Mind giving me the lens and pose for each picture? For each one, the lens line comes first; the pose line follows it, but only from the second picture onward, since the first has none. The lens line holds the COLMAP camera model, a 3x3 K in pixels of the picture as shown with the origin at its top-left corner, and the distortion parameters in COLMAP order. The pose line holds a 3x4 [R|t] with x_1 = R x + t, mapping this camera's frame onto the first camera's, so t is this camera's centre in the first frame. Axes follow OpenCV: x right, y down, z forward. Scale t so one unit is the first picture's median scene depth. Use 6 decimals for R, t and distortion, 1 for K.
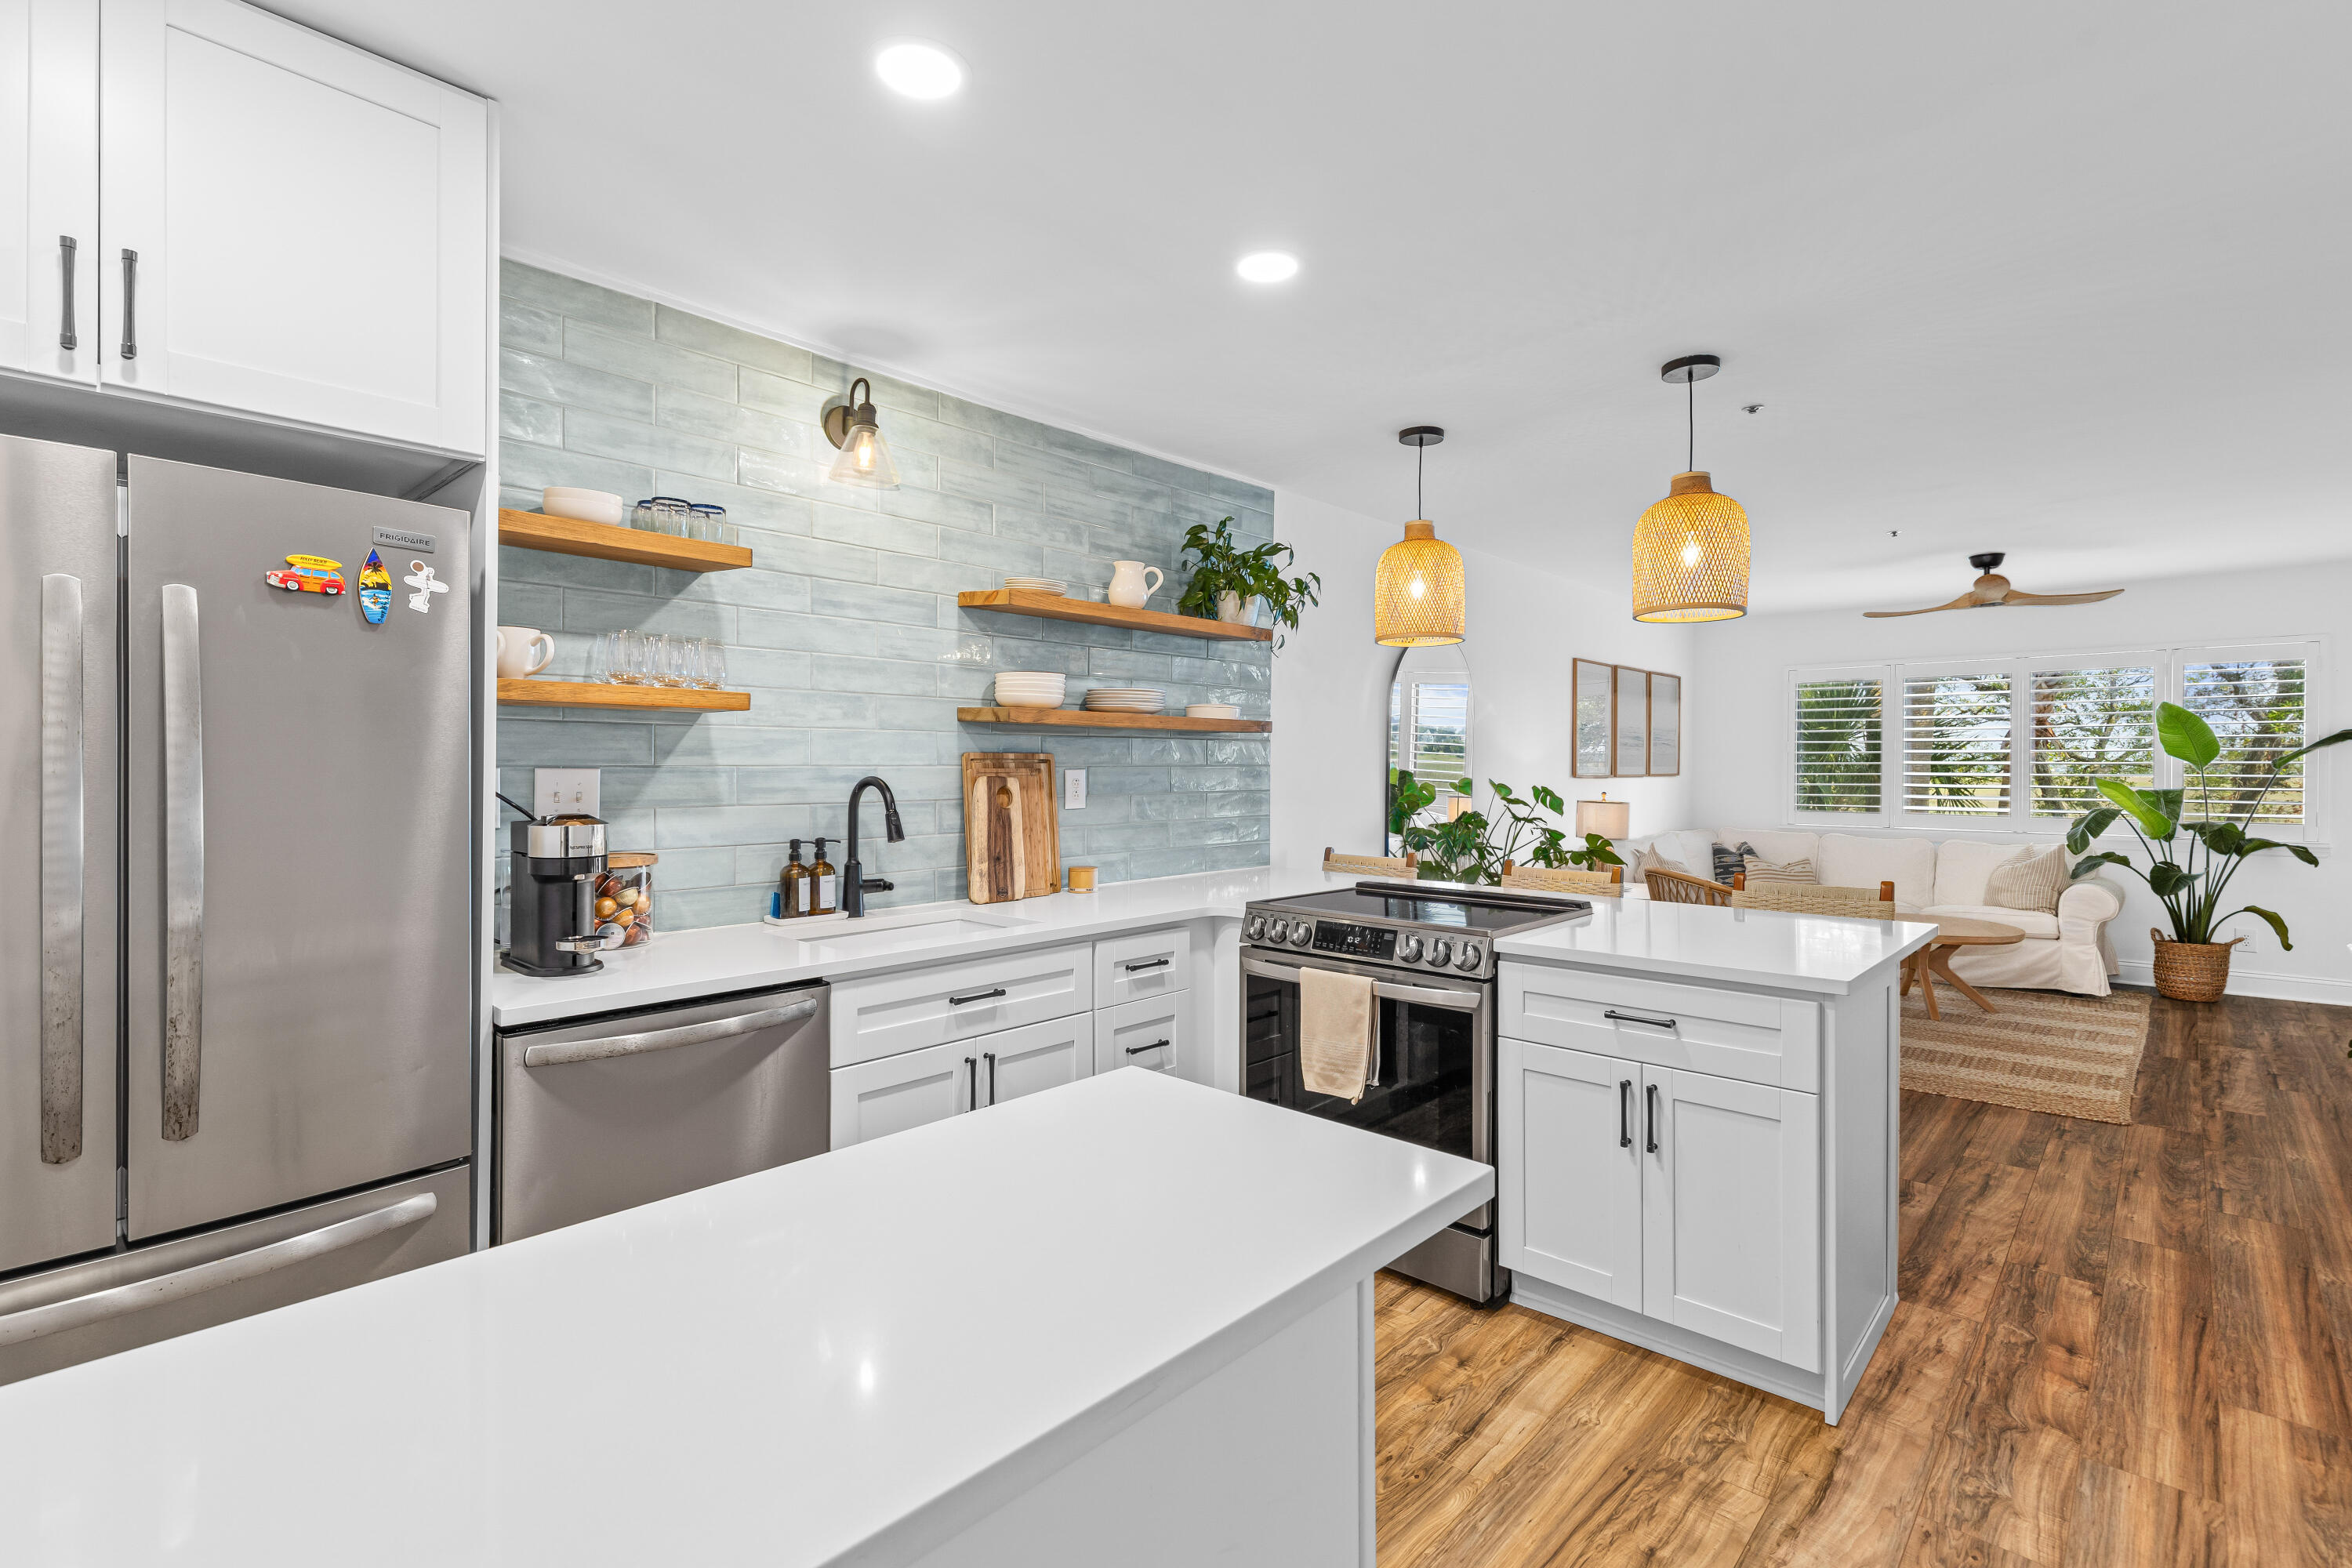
lens RADIAL K [[1064.2, 0, 1184.8], [0, 1064.2, 775.9], [0, 0, 1]] dist [0.010673, -0.002883]
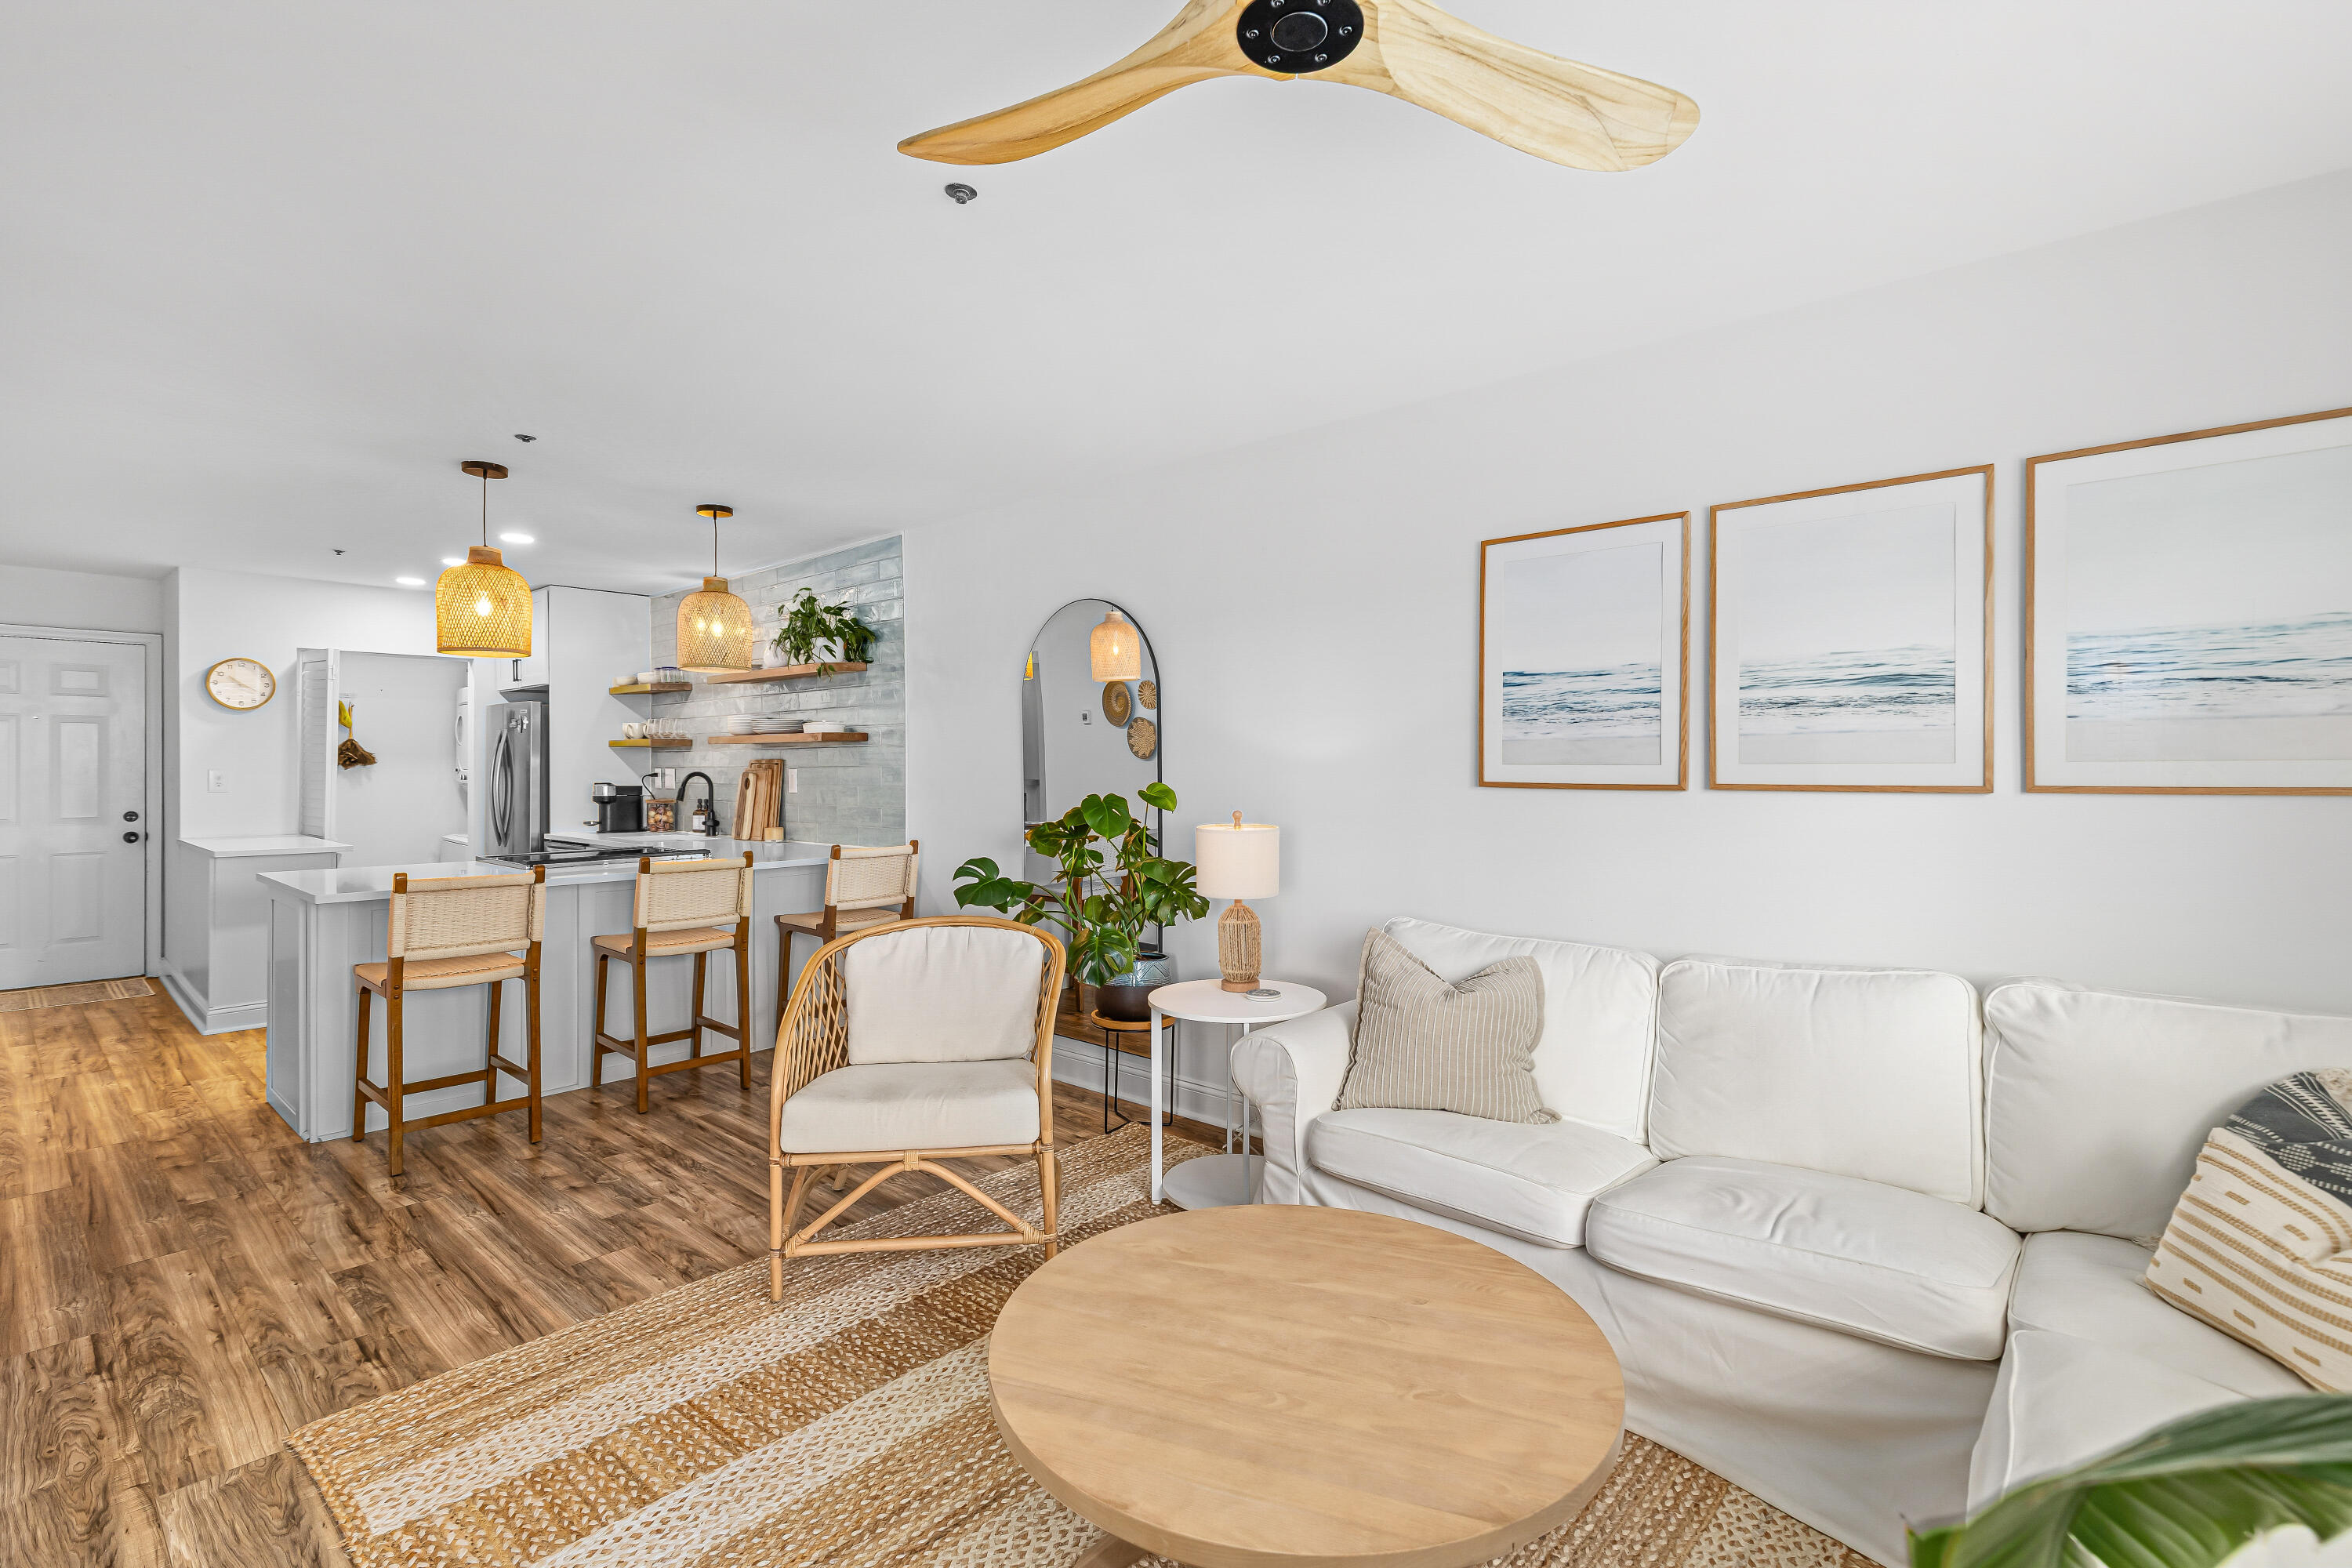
lens RADIAL K [[1064.2, 0, 1176.4], [0, 1064.2, 770.8], [0, 0, 1]] dist [0.010673, -0.002883]
pose [[0.024392, 0.001608, -0.999701, 1.664286], [-0.007811, 0.999968, 0.001418, -0.010716], [0.999672, 0.007774, 0.024404, 1.664941]]
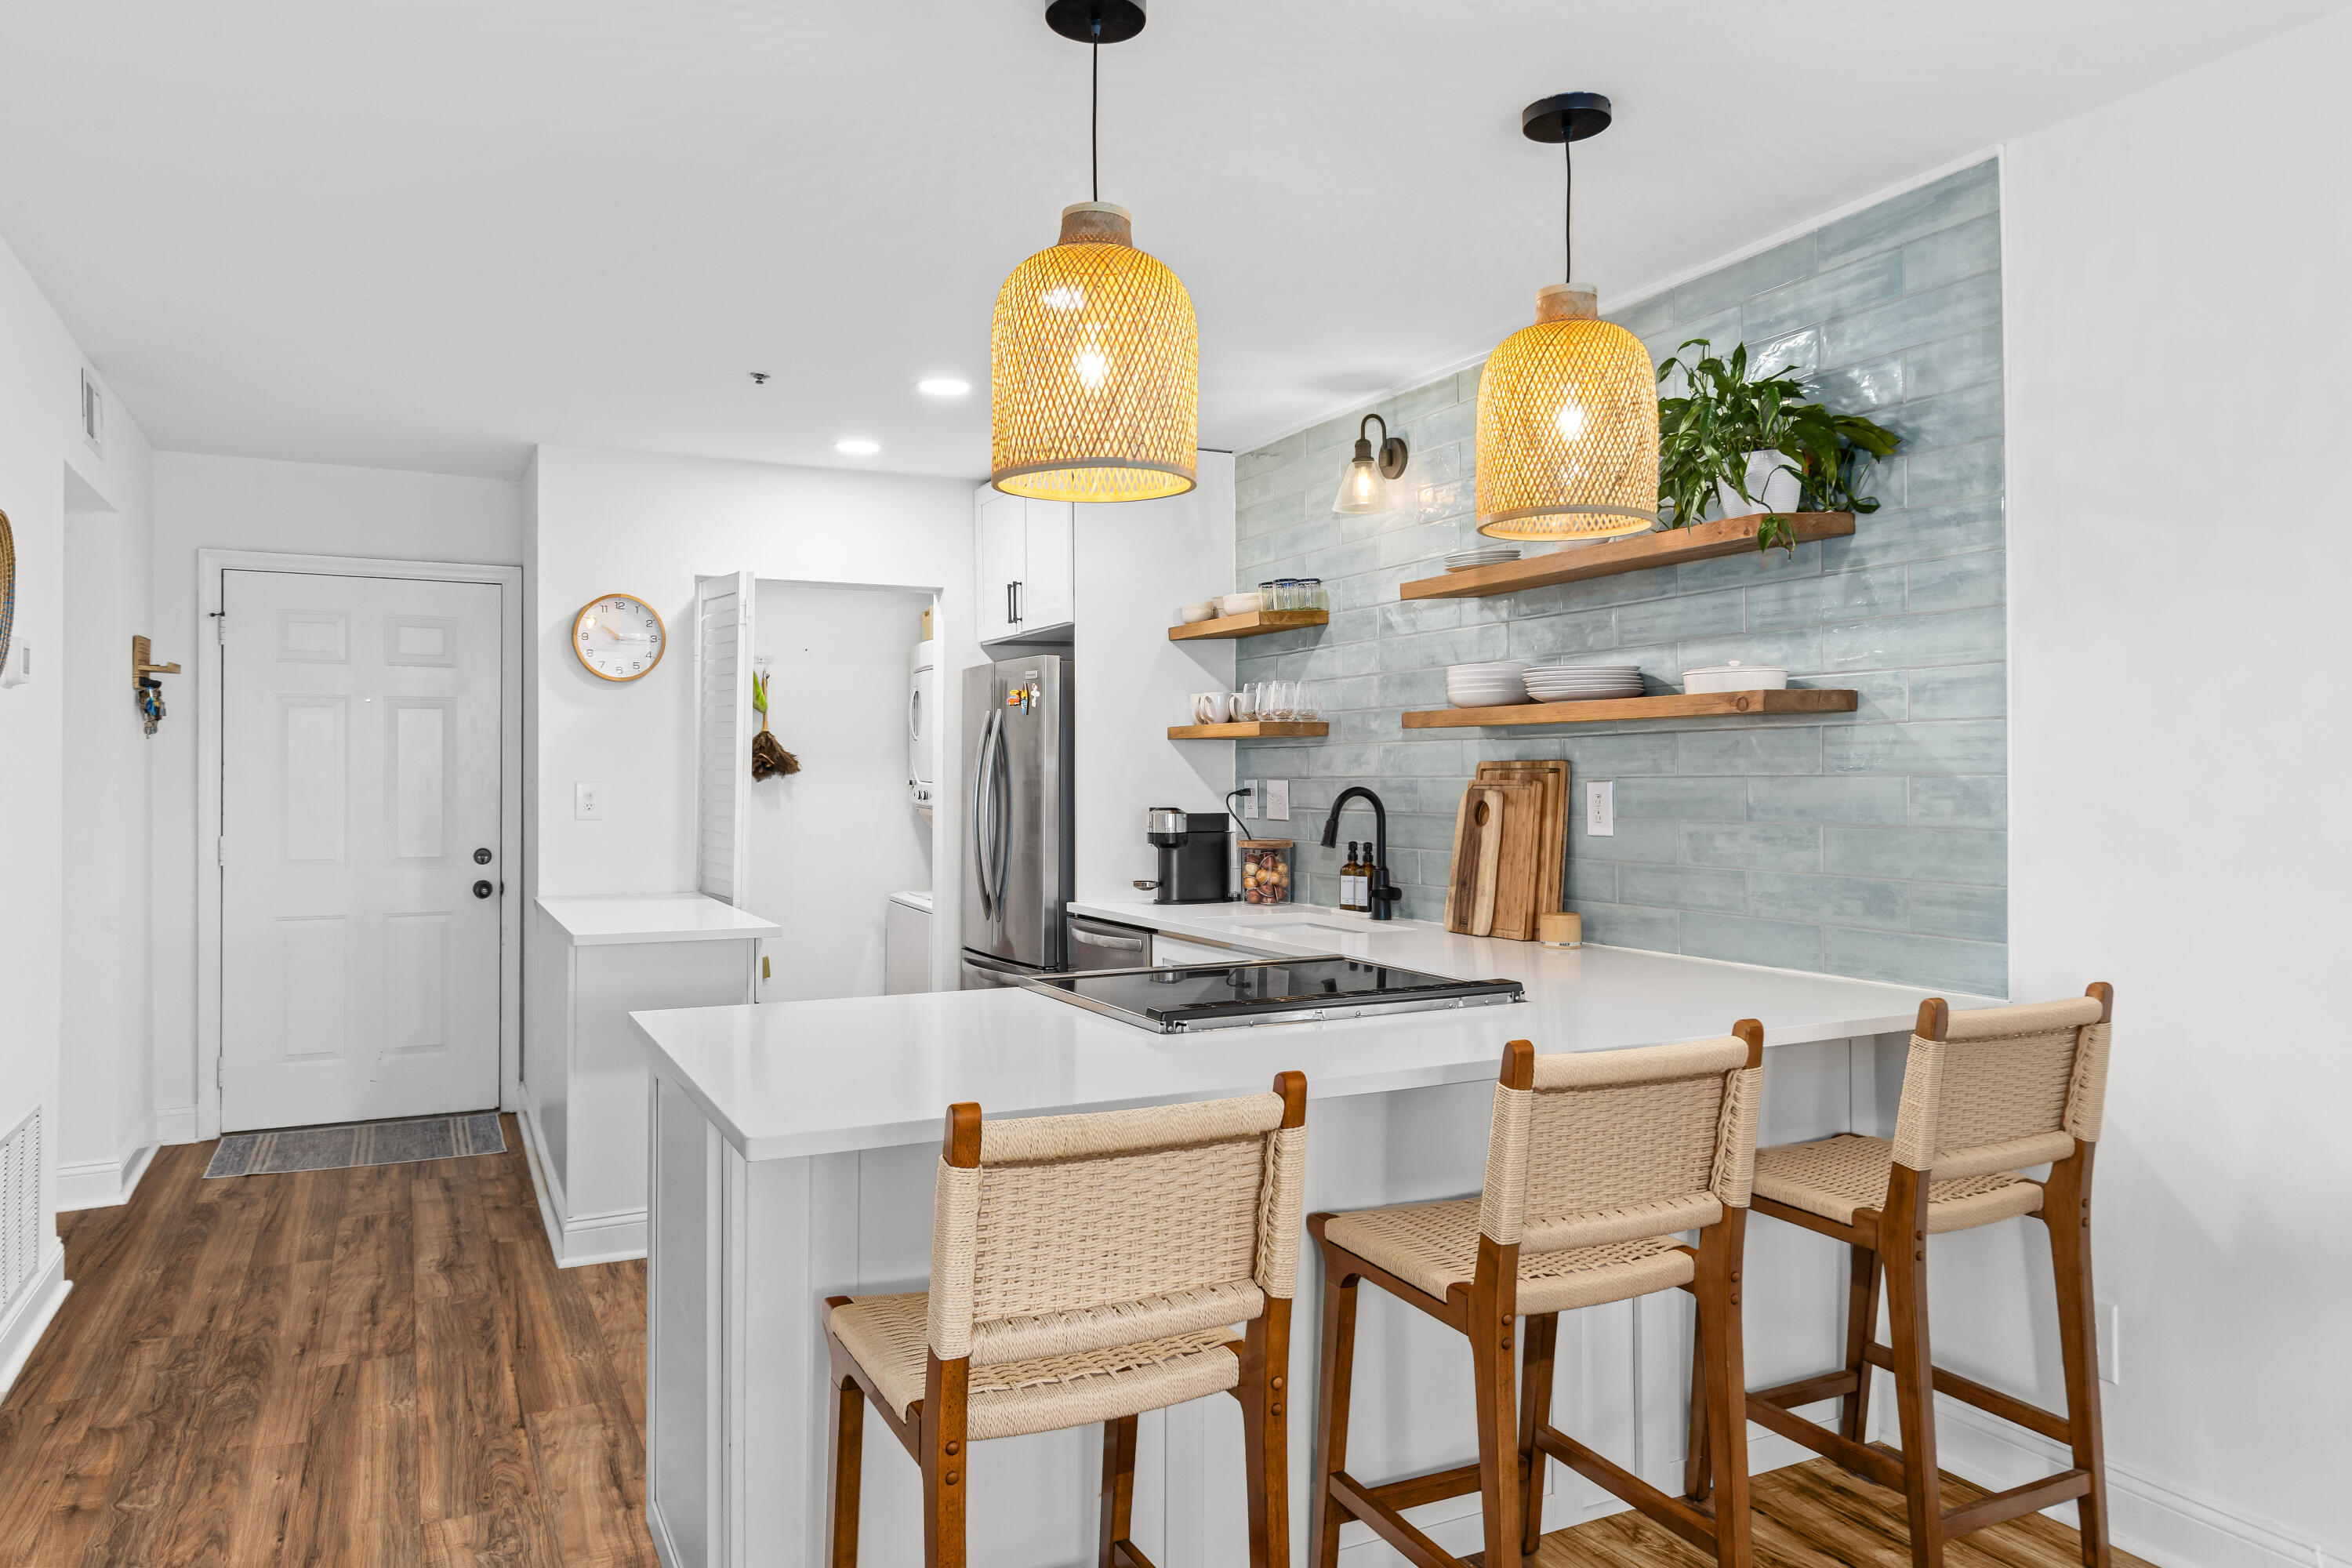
lens RADIAL K [[1556.1, 0, 1166.4], [0, 1556.1, 770.4], [0, 0, 1]] dist [0.010532, -0.004096]
pose [[-0.357152, -0.005383, -0.934031, 1.060432], [-0.007192, 0.999970, -0.003013, -0.008707], [0.934019, 0.005642, -0.357179, 1.184550]]
